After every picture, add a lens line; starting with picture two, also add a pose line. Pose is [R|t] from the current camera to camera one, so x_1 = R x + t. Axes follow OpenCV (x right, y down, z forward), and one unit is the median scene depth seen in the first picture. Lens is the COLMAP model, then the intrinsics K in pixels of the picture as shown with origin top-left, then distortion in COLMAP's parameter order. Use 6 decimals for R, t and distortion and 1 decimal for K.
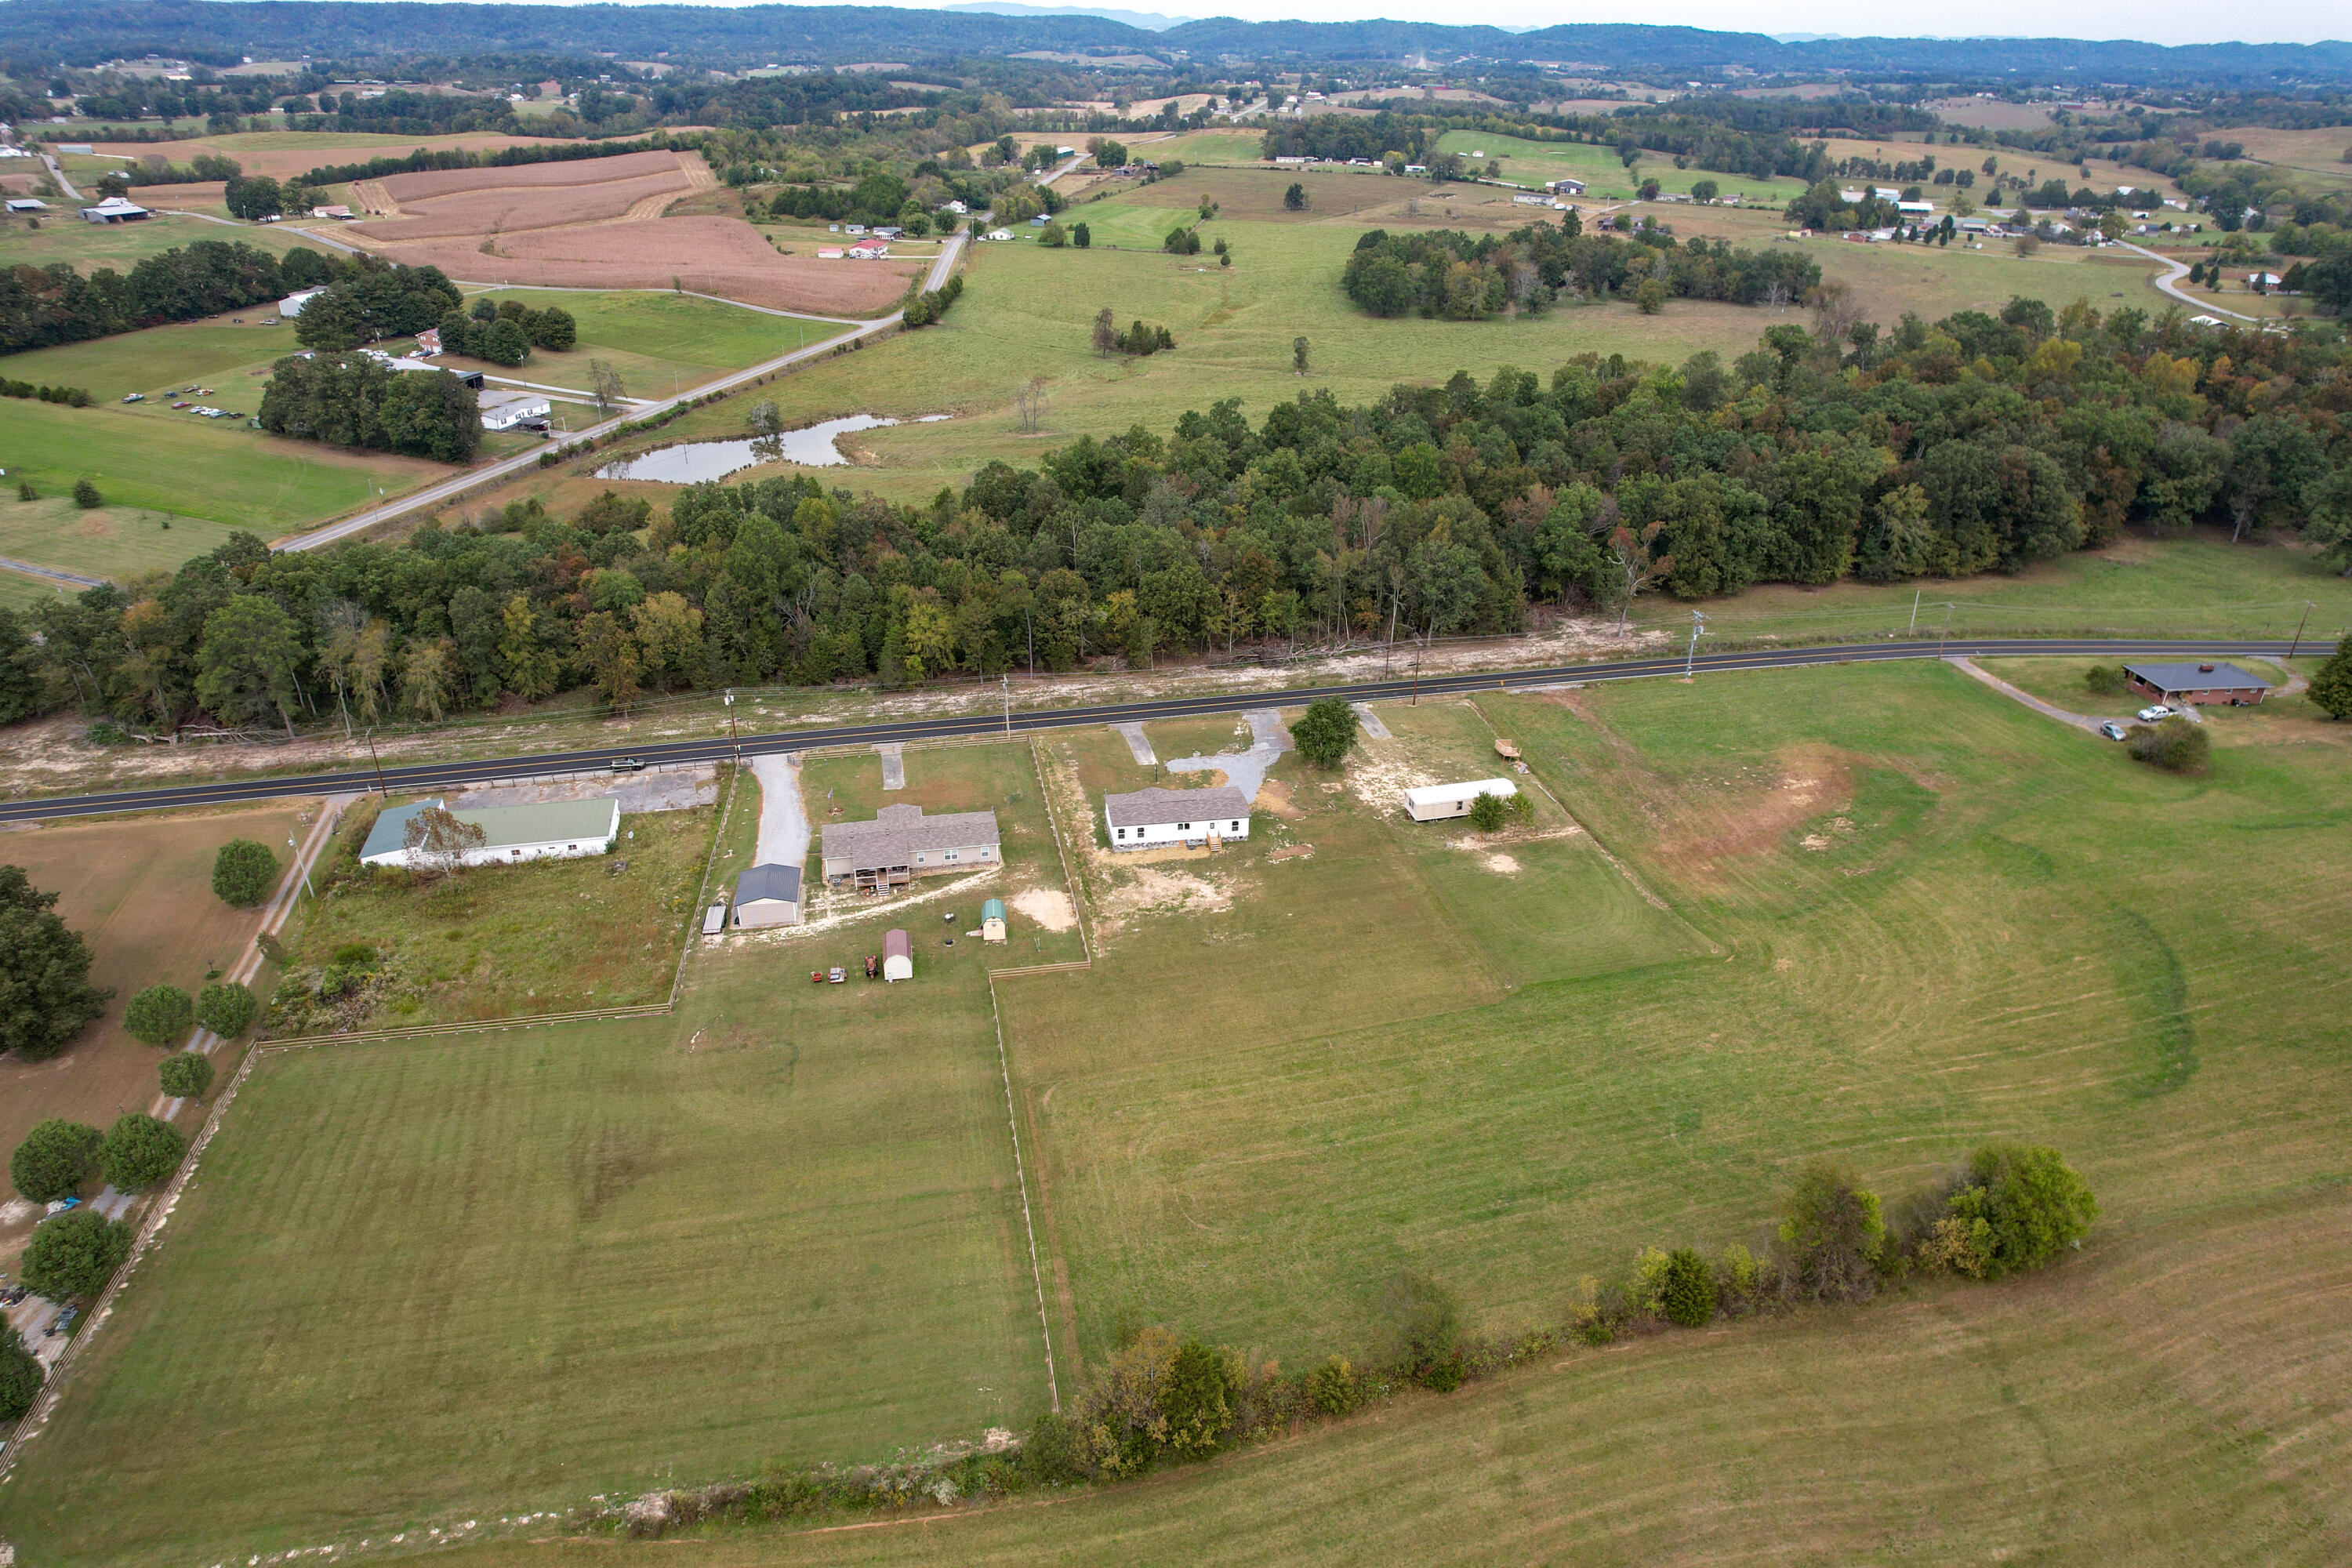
lens RADIAL K [[1503.9, 0, 1177.3], [0, 1503.9, 798.2], [0, 0, 1]] dist [-0.082227, 0.074659]
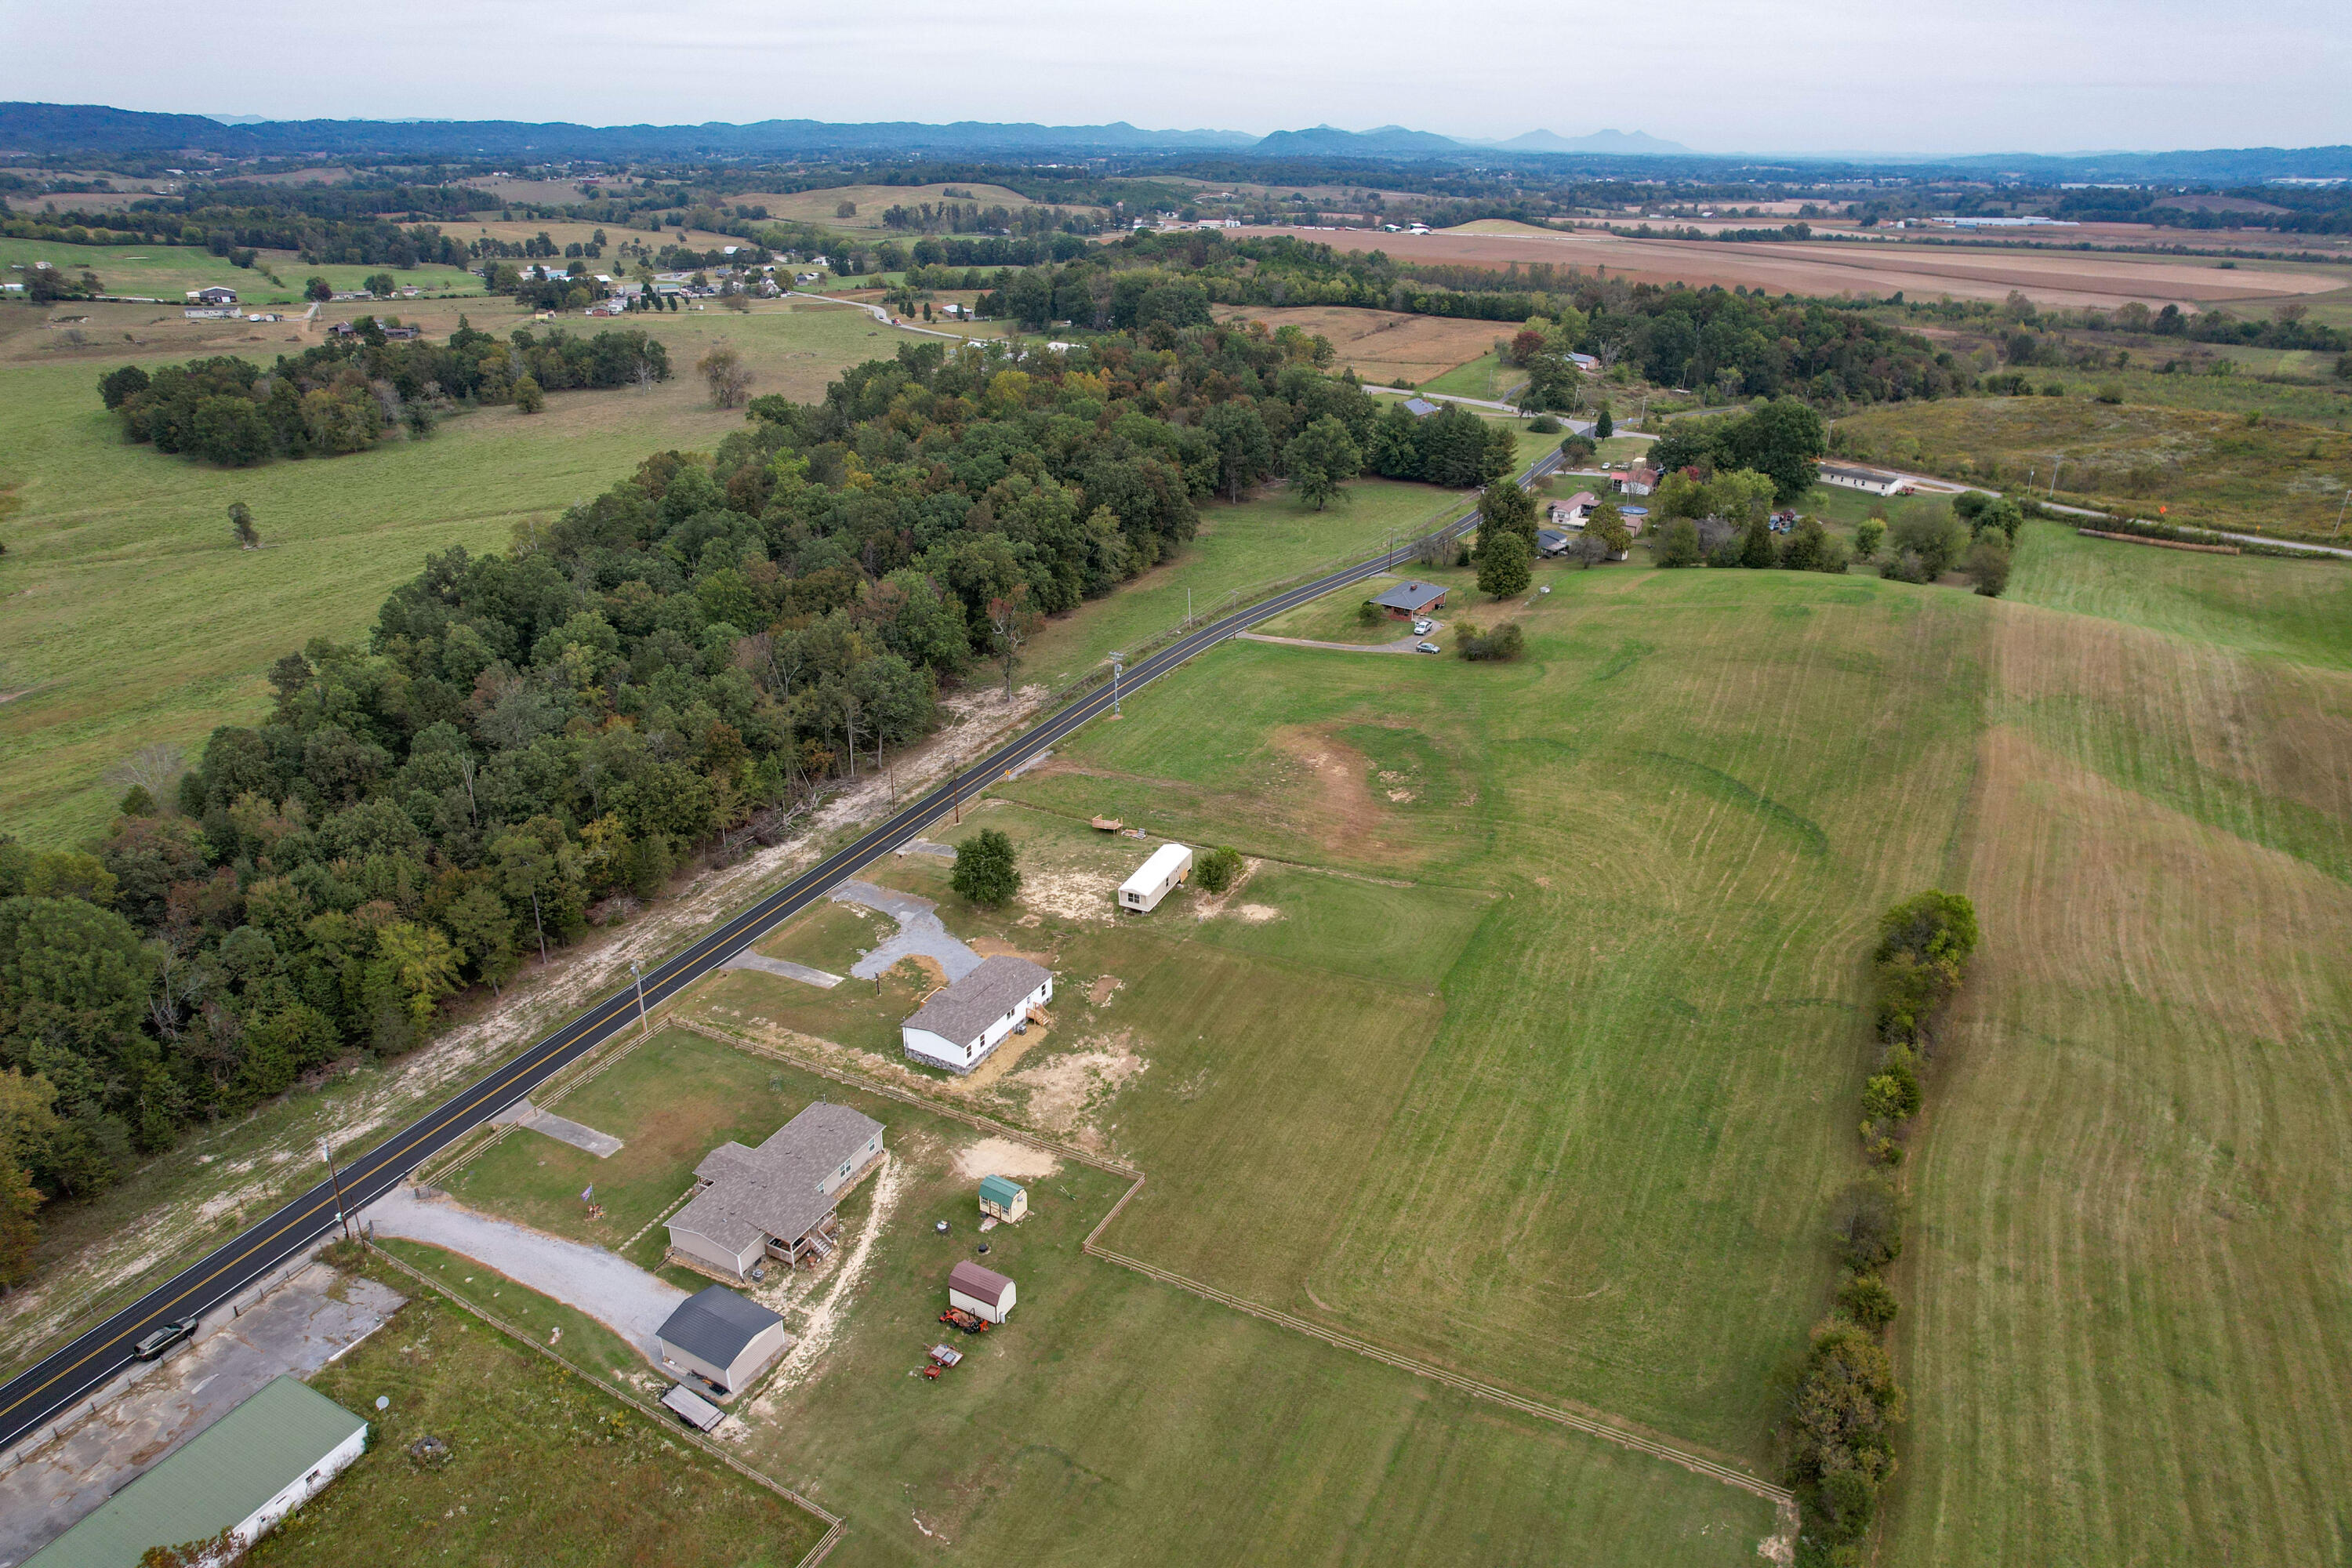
lens RADIAL K [[1503.9, 0, 1177.3], [0, 1503.9, 798.2], [0, 0, 1]] dist [-0.082227, 0.074659]
pose [[0.623613, -0.326135, 0.710453, -0.406525], [0.357760, 0.927125, 0.111569, -0.126862], [-0.695065, 0.184596, 0.694845, 0.229410]]
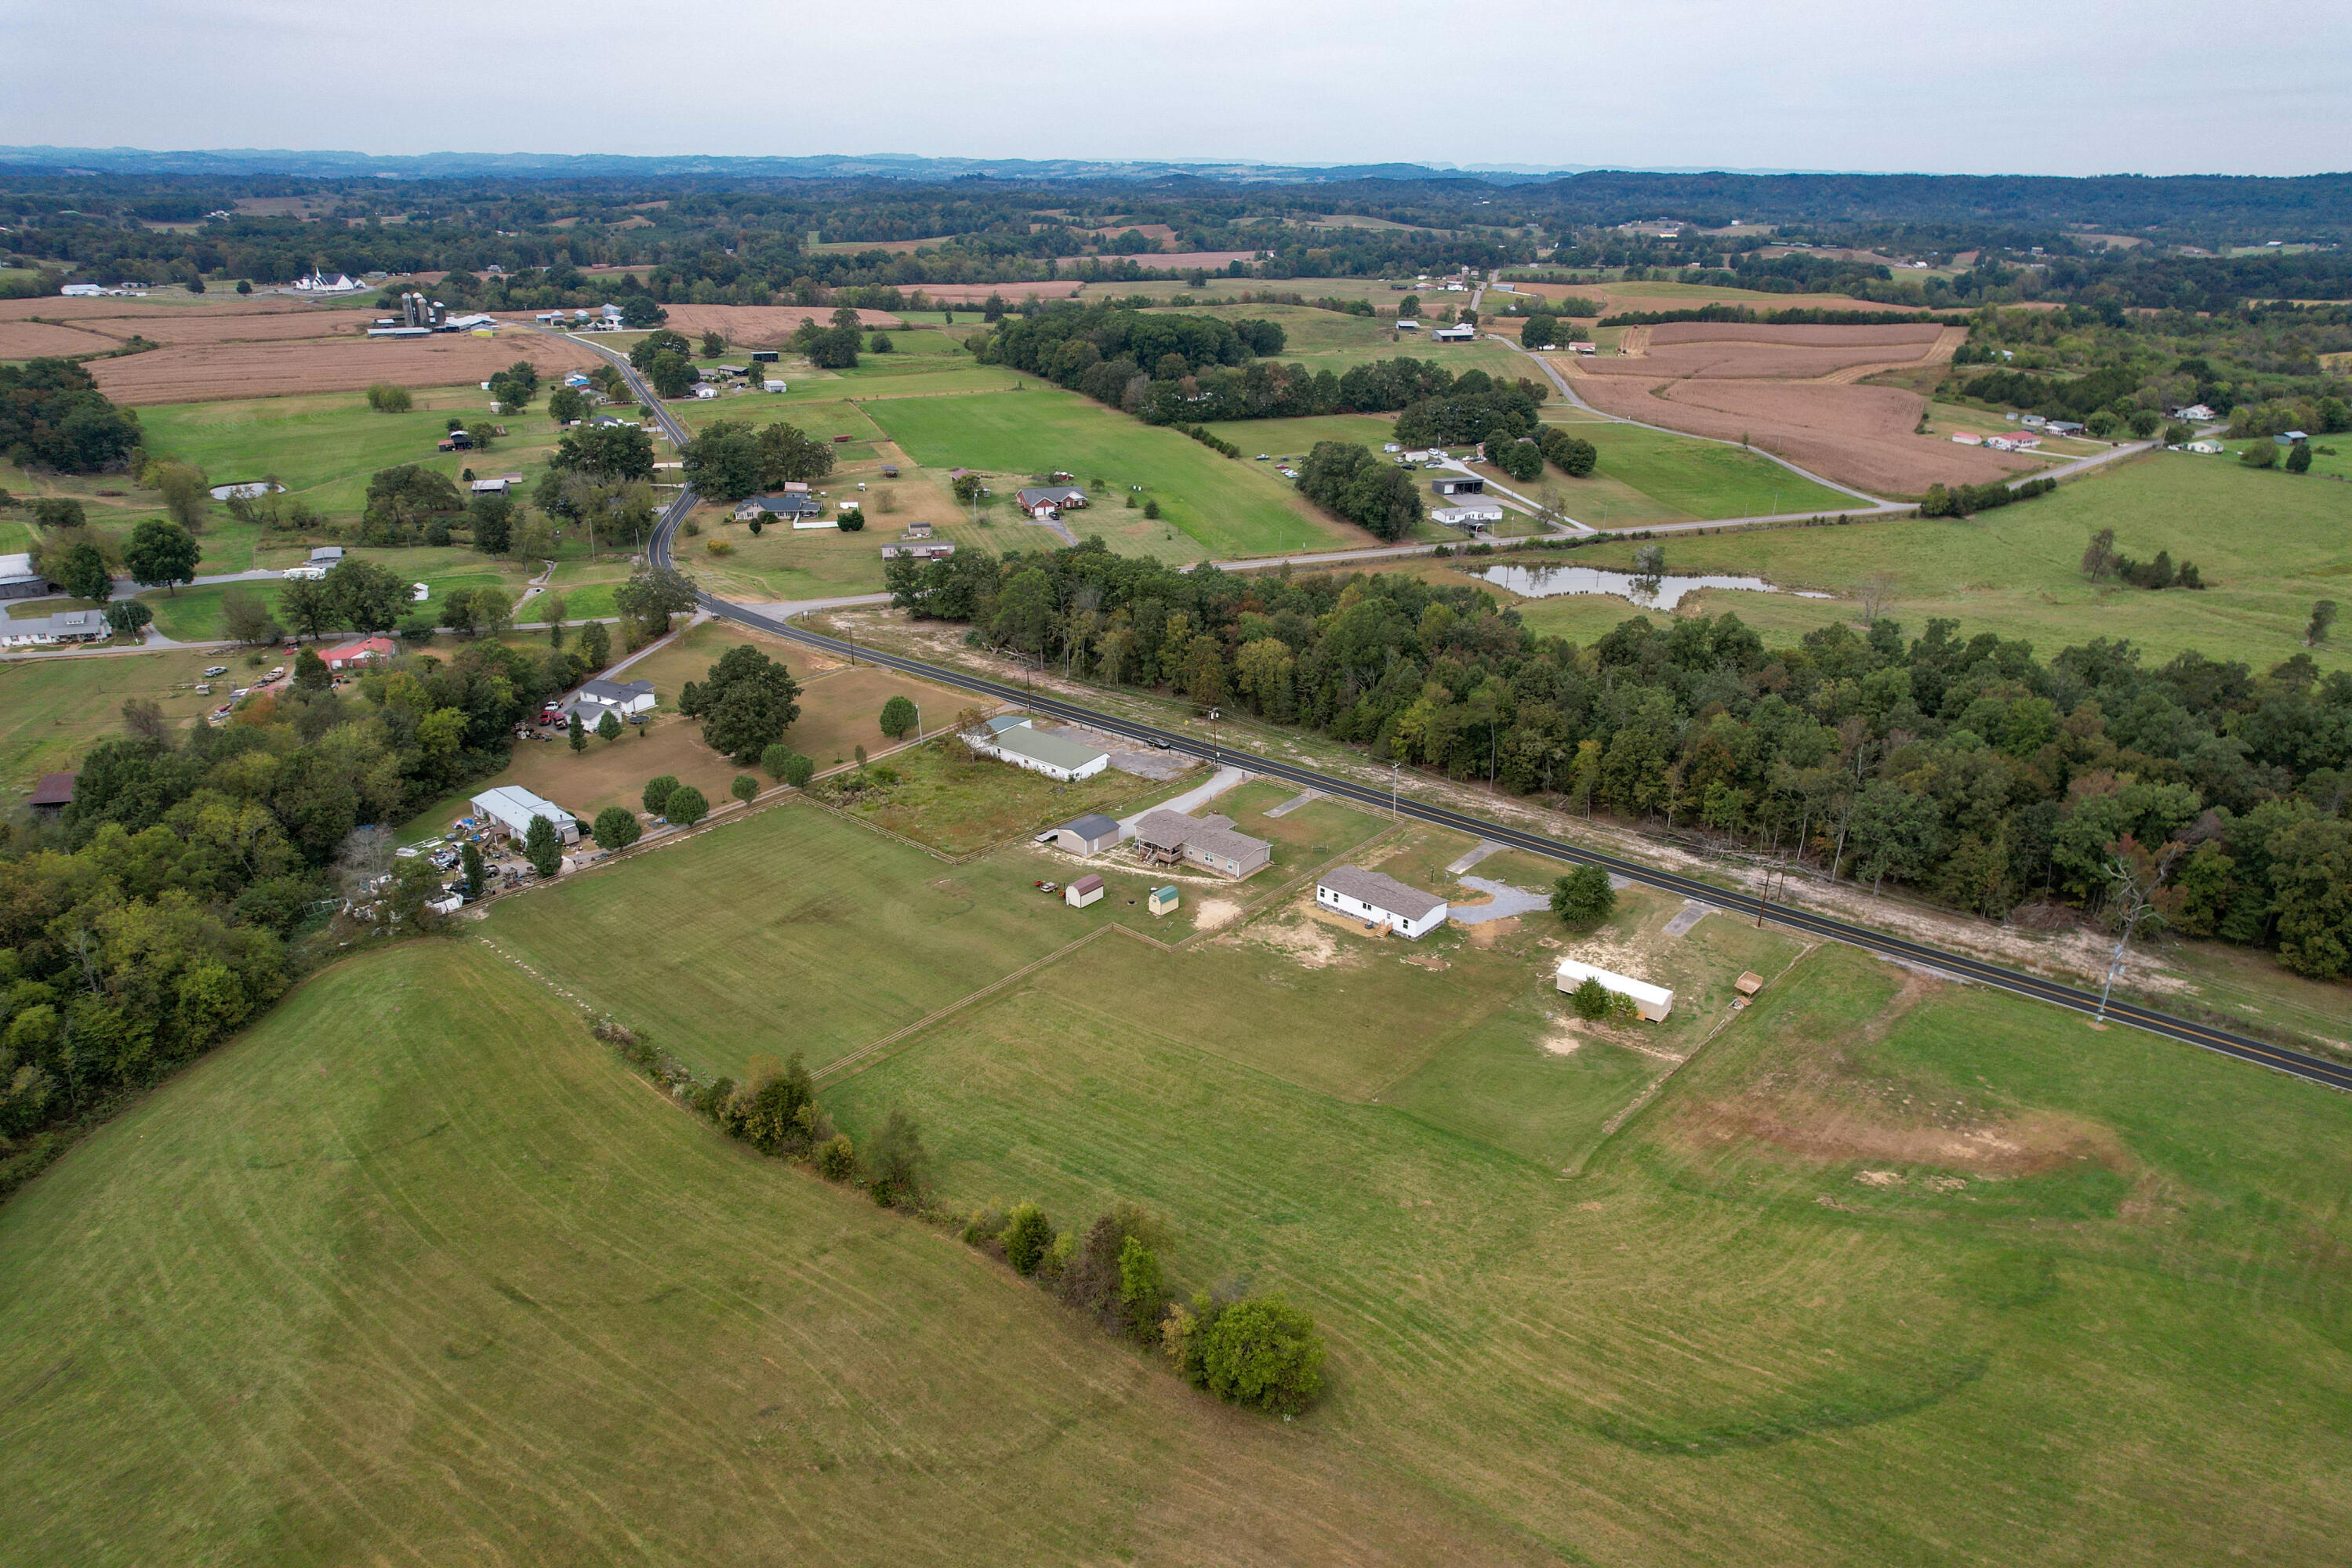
lens RADIAL K [[1503.9, 0, 1177.3], [0, 1503.9, 798.2], [0, 0, 1]] dist [-0.082227, 0.074659]
pose [[0.629848, 0.297976, -0.717288, 0.554915], [-0.363724, 0.929124, 0.066592, -0.063837], [0.686292, 0.218952, 0.693588, 0.067560]]
